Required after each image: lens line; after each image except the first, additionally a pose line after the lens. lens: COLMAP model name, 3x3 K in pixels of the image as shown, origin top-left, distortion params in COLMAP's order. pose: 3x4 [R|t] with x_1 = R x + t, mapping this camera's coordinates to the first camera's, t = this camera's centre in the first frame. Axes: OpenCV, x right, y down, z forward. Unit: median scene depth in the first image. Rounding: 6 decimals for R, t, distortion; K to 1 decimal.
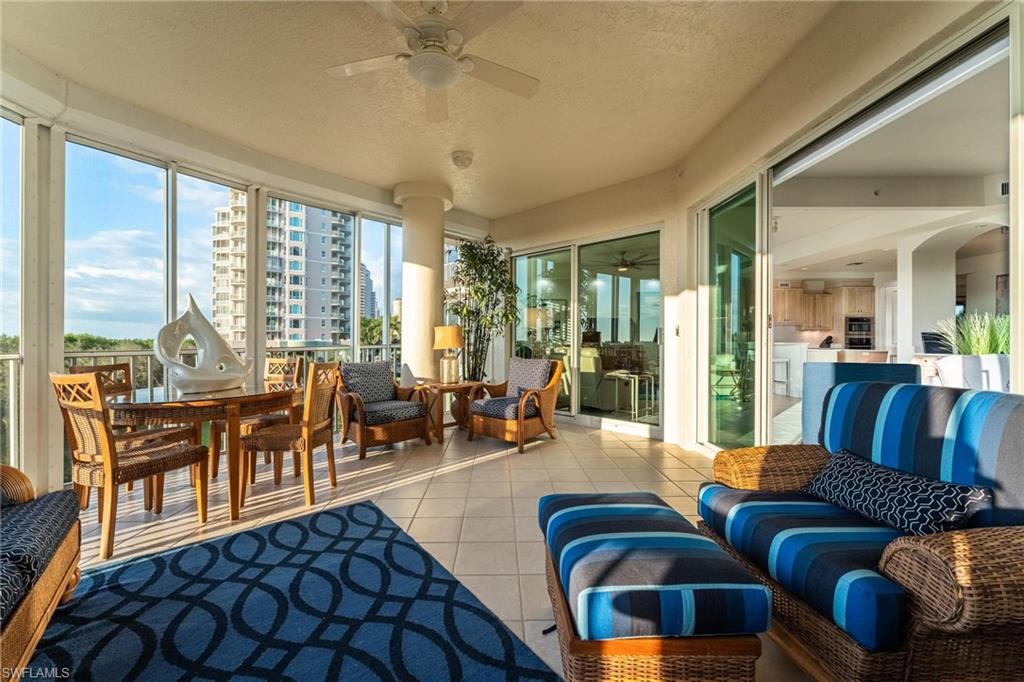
lens RADIAL K [[424.8, 0, 512.0], [0, 424.8, 341.0], [0, 0, 1]] dist [0.000360, -0.000057]
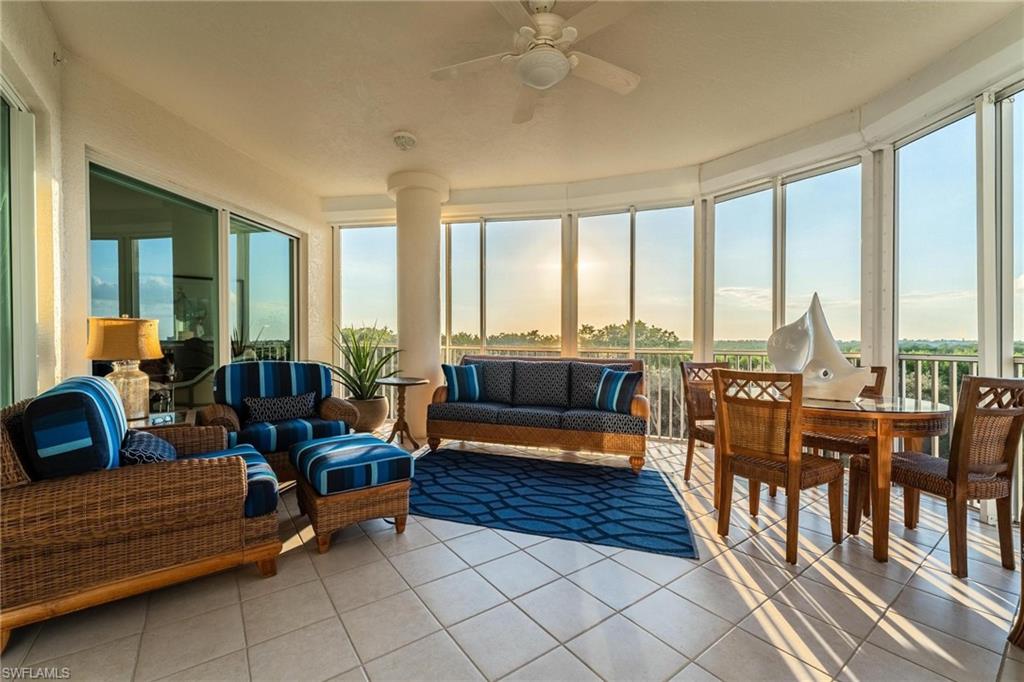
lens RADIAL K [[424.8, 0, 512.0], [0, 424.8, 341.0], [0, 0, 1]] dist [0.000360, -0.000057]
pose [[-0.817844, -0.000287, -0.575439, 0.388078], [-0.003505, 0.999984, 0.004483, -0.010727], [0.575429, 0.005684, -0.817832, 1.516948]]
